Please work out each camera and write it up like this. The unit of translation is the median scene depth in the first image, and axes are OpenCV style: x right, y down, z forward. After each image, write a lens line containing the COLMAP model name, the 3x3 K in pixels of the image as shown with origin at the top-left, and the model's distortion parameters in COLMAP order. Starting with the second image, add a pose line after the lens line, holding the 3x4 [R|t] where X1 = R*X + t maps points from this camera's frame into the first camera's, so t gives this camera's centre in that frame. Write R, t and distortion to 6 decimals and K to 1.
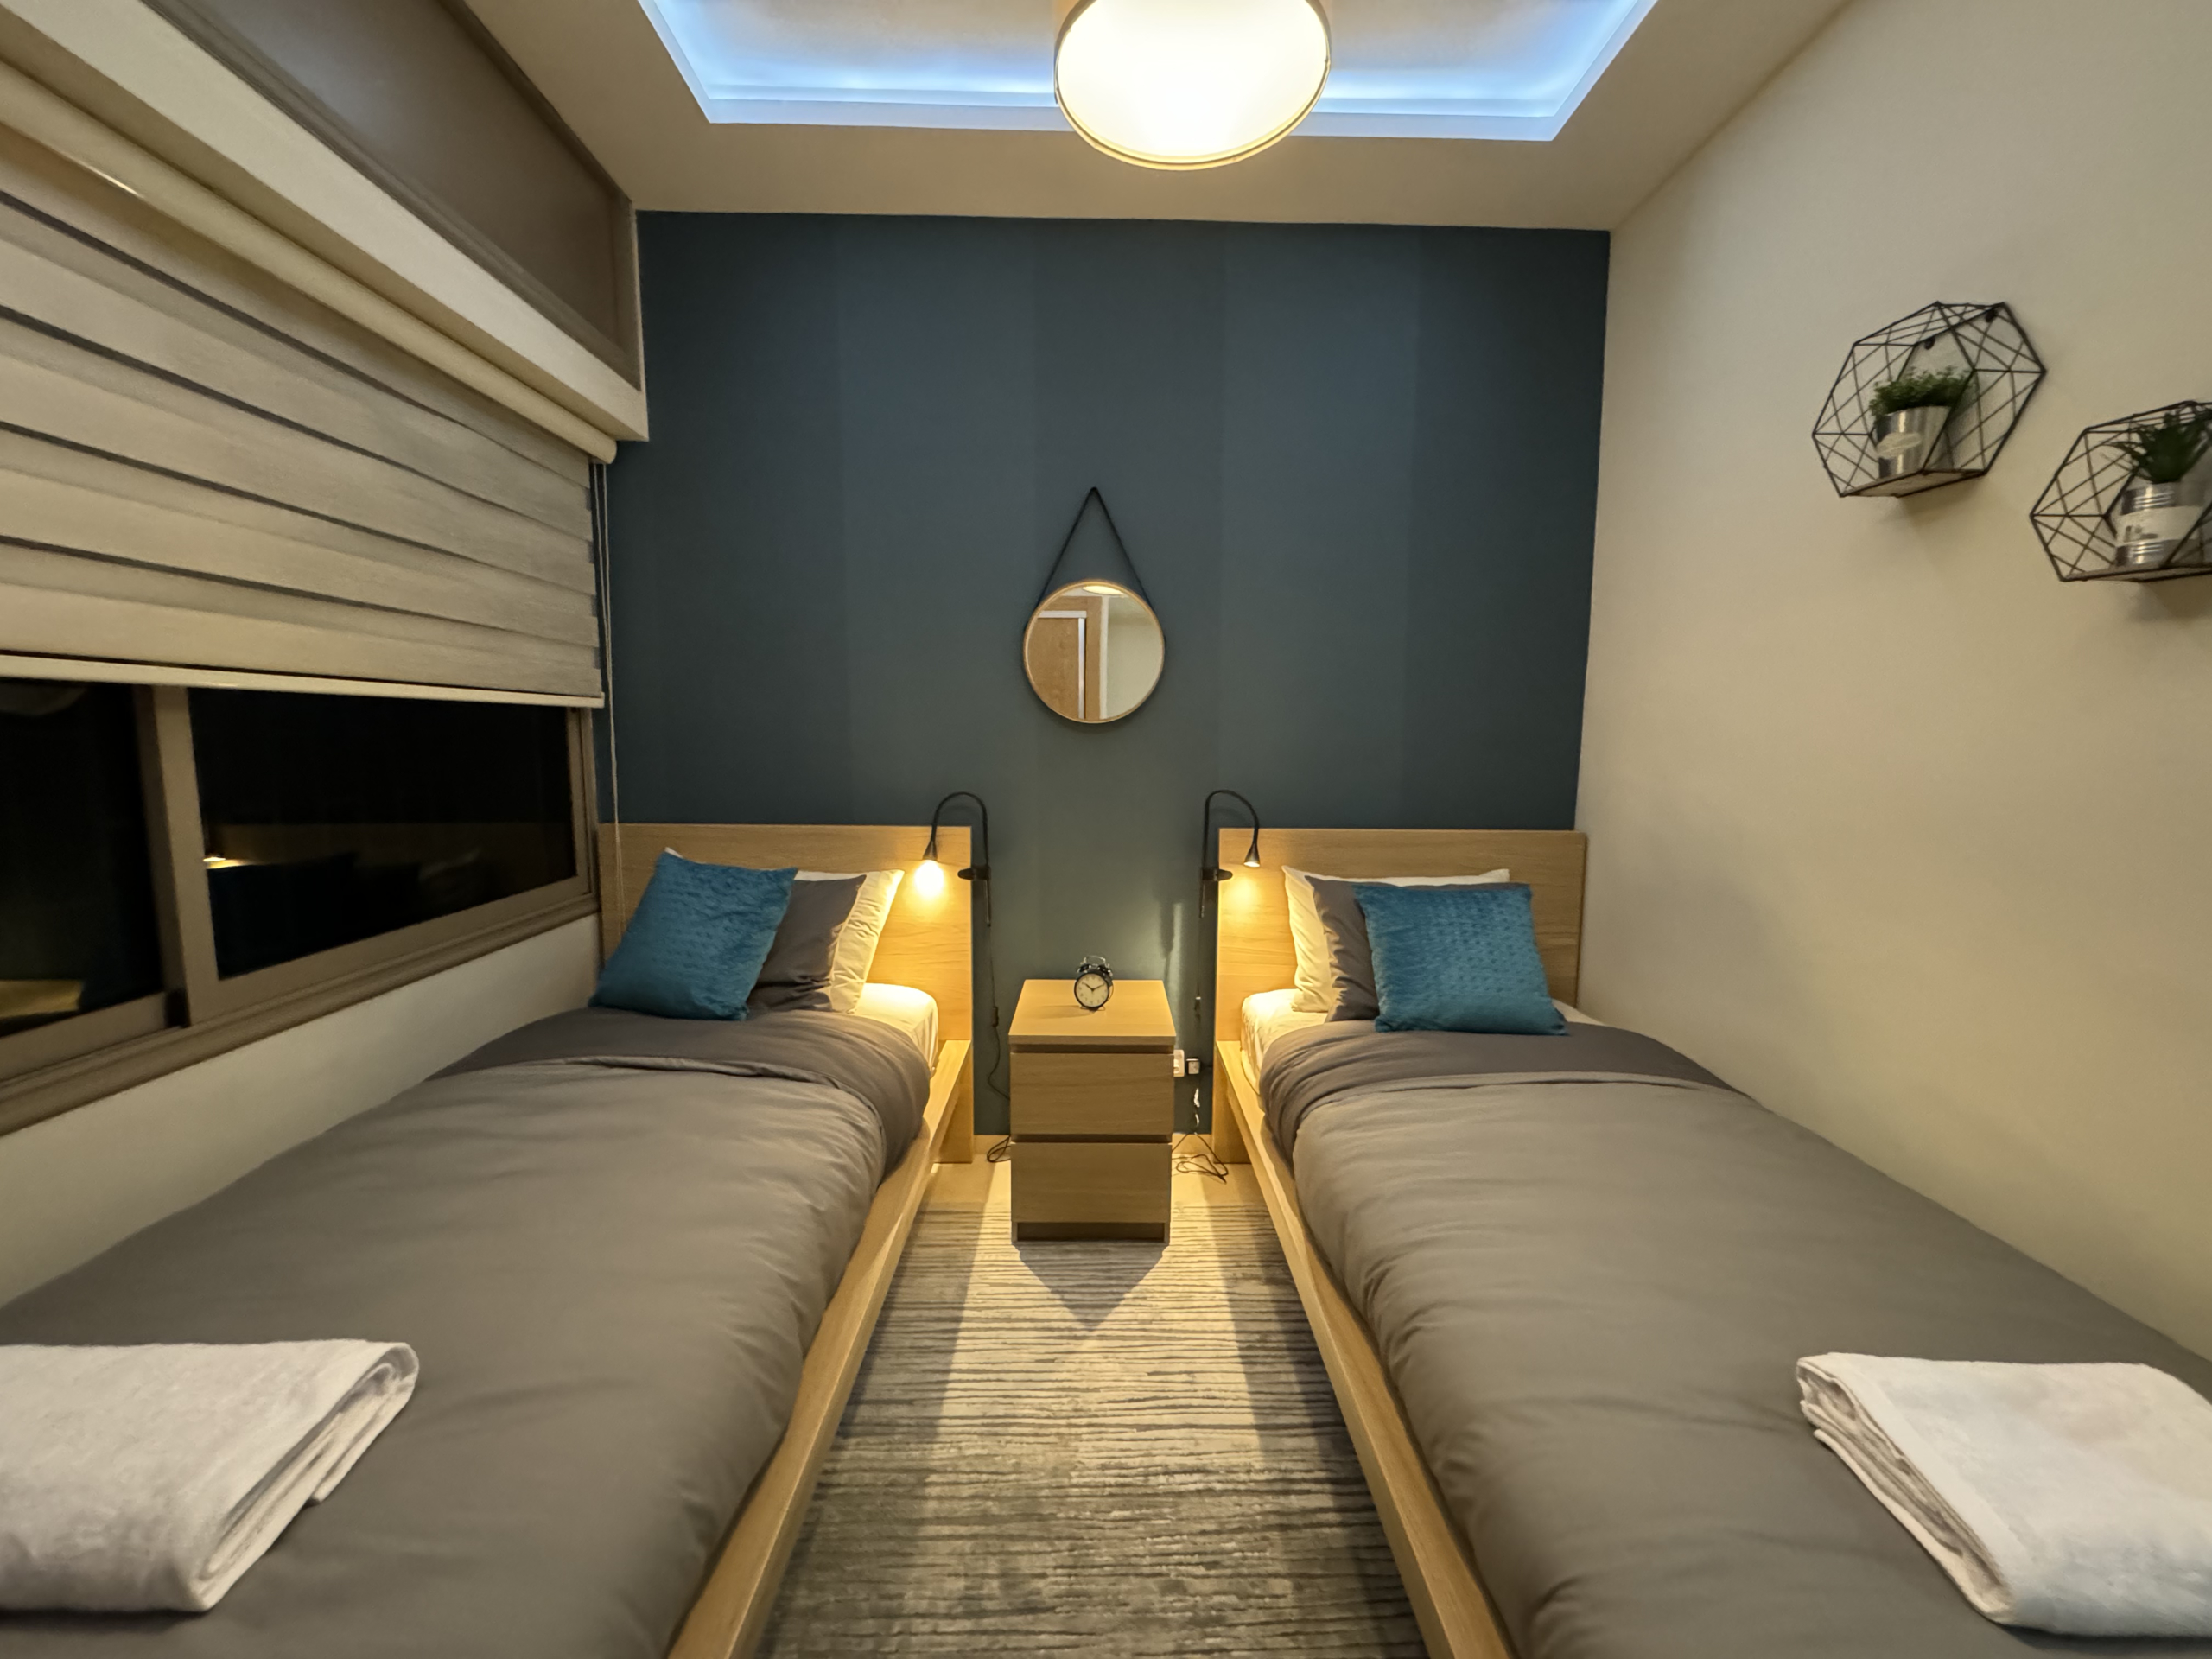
lens RADIAL K [[881.2, 0, 1106.9], [0, 881.2, 834.2], [0, 0, 1]] dist [-0.002192, 0.000419]
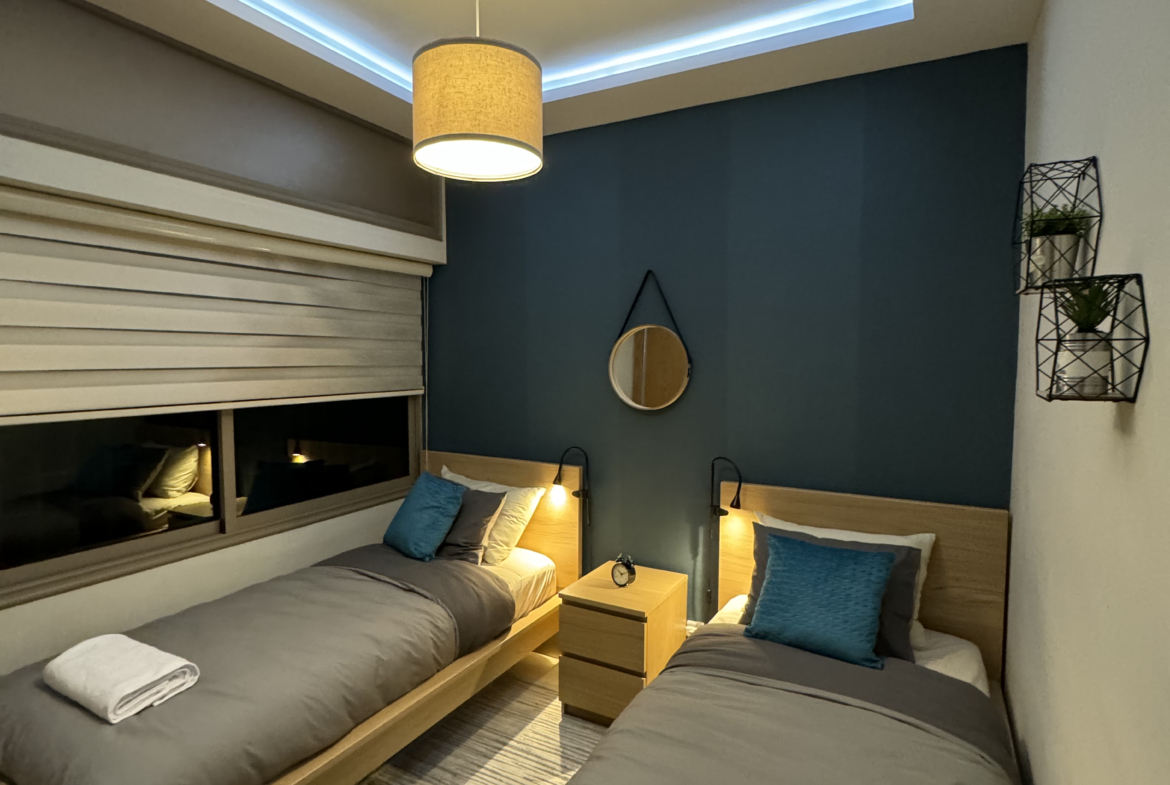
lens RADIAL K [[625.9, 0, 583.1], [0, 625.9, 390.7], [0, 0, 1]] dist [-0.010066, 0.006625]
pose [[0.865525, 0.023478, -0.500315, 0.567374], [-0.051627, 0.997762, -0.042491, -0.129532], [0.498198, 0.062607, 0.864800, -0.087356]]
